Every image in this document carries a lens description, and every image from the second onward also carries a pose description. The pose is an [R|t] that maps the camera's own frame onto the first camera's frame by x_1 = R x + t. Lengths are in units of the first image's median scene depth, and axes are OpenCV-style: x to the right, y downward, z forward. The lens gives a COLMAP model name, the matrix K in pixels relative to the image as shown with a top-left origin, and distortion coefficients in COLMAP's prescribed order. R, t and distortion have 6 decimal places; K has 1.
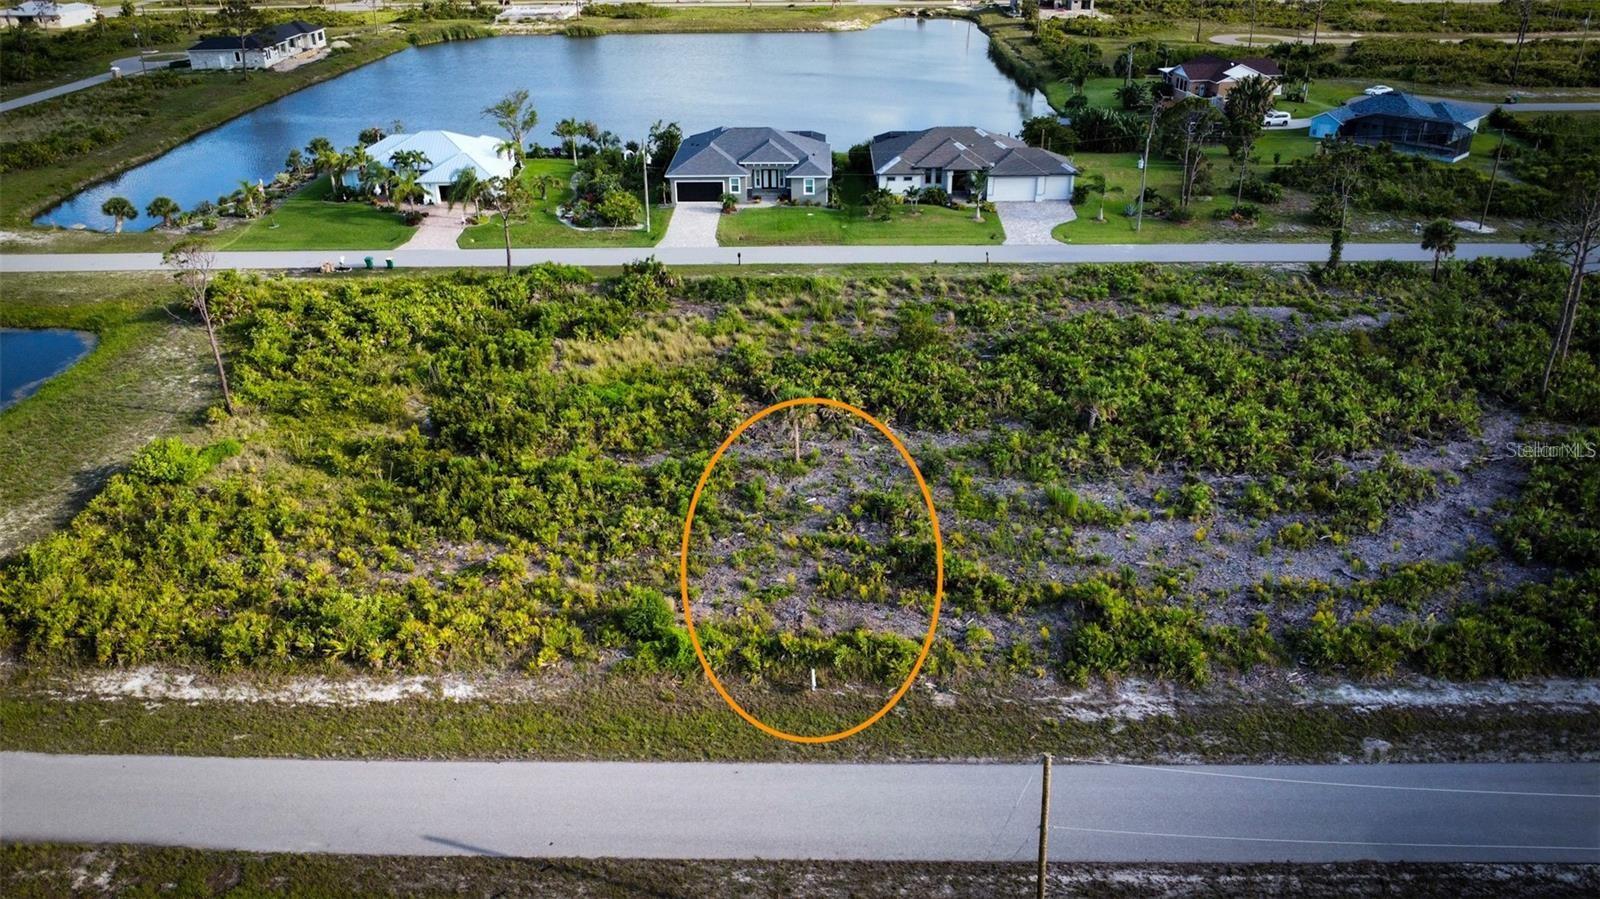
lens RADIAL K [[1164.8, 0, 801.3], [0, 1164.8, 446.6], [0, 0, 1]] dist [-0.029182, -0.011694]
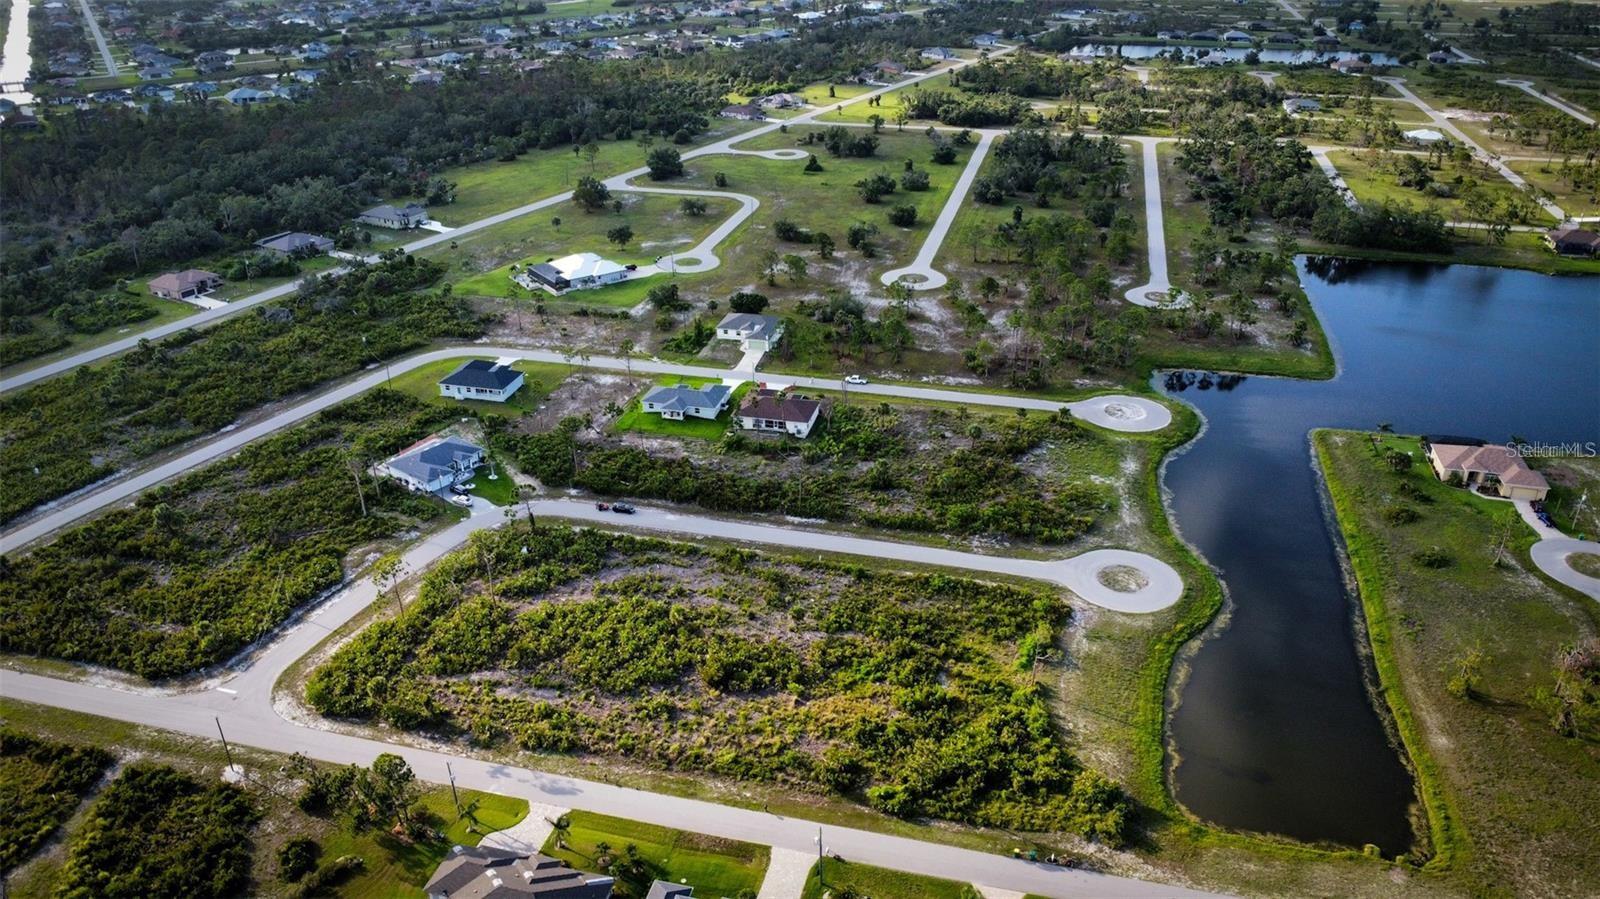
lens RADIAL K [[1164.8, 0, 801.0], [0, 1164.8, 453.9], [0, 0, 1]] dist [-0.029182, -0.011694]
pose [[-0.974329, -0.085558, 0.208237, -0.595880], [0.115588, 0.603632, 0.788840, -2.594162], [-0.193190, 0.792659, -0.578246, 2.476244]]
